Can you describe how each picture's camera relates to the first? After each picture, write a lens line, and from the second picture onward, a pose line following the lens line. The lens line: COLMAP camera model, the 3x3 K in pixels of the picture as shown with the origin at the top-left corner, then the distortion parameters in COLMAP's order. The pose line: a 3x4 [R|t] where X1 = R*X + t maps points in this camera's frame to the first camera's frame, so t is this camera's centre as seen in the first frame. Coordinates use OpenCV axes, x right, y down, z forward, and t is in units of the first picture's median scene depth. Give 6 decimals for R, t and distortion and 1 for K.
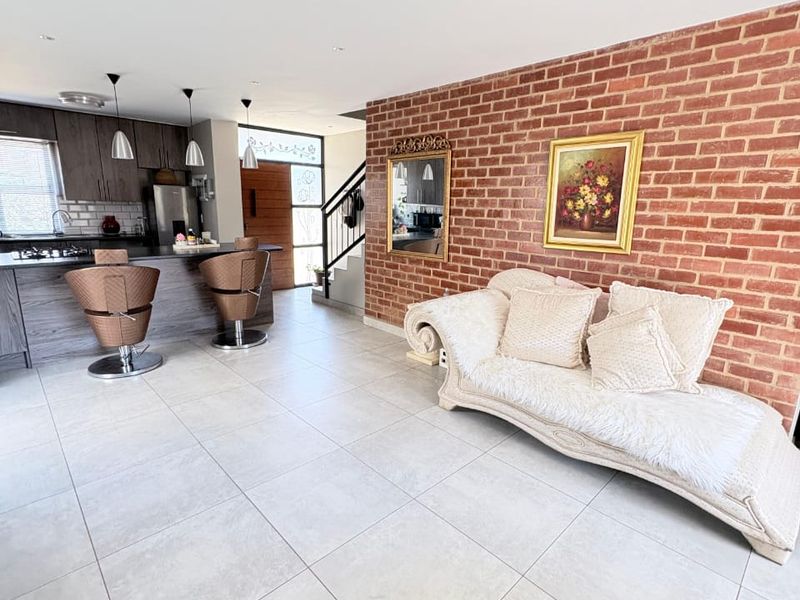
lens RADIAL K [[424.7, 0, 401.2], [0, 424.7, 298.6], [0, 0, 1]] dist [-0.004423, 0.001271]
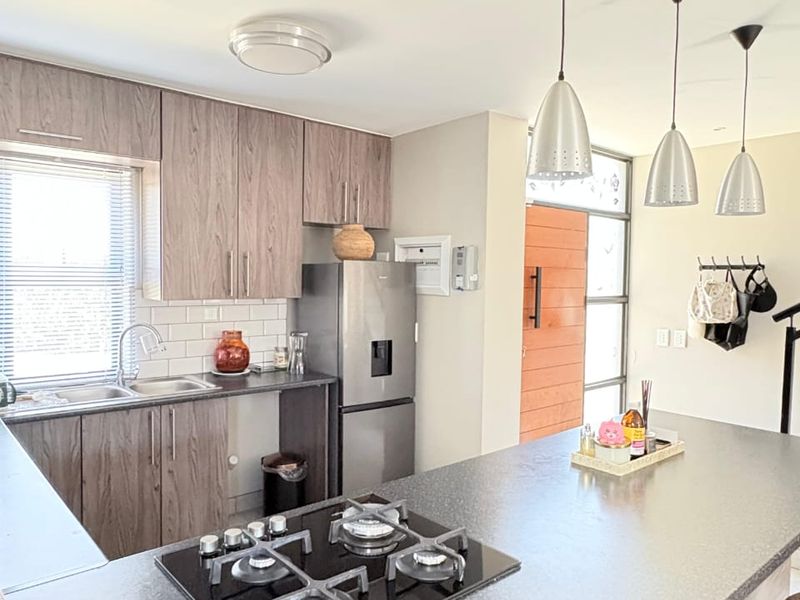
lens RADIAL K [[589.2, 0, 396.8], [0, 589.2, 302.1], [0, 0, 1]] dist [-0.035001, -0.000531]
pose [[0.998756, -0.007792, -0.049252, -0.534656], [-0.001195, 0.983691, -0.179864, -0.126450], [0.049850, 0.179699, 0.982458, 0.455973]]
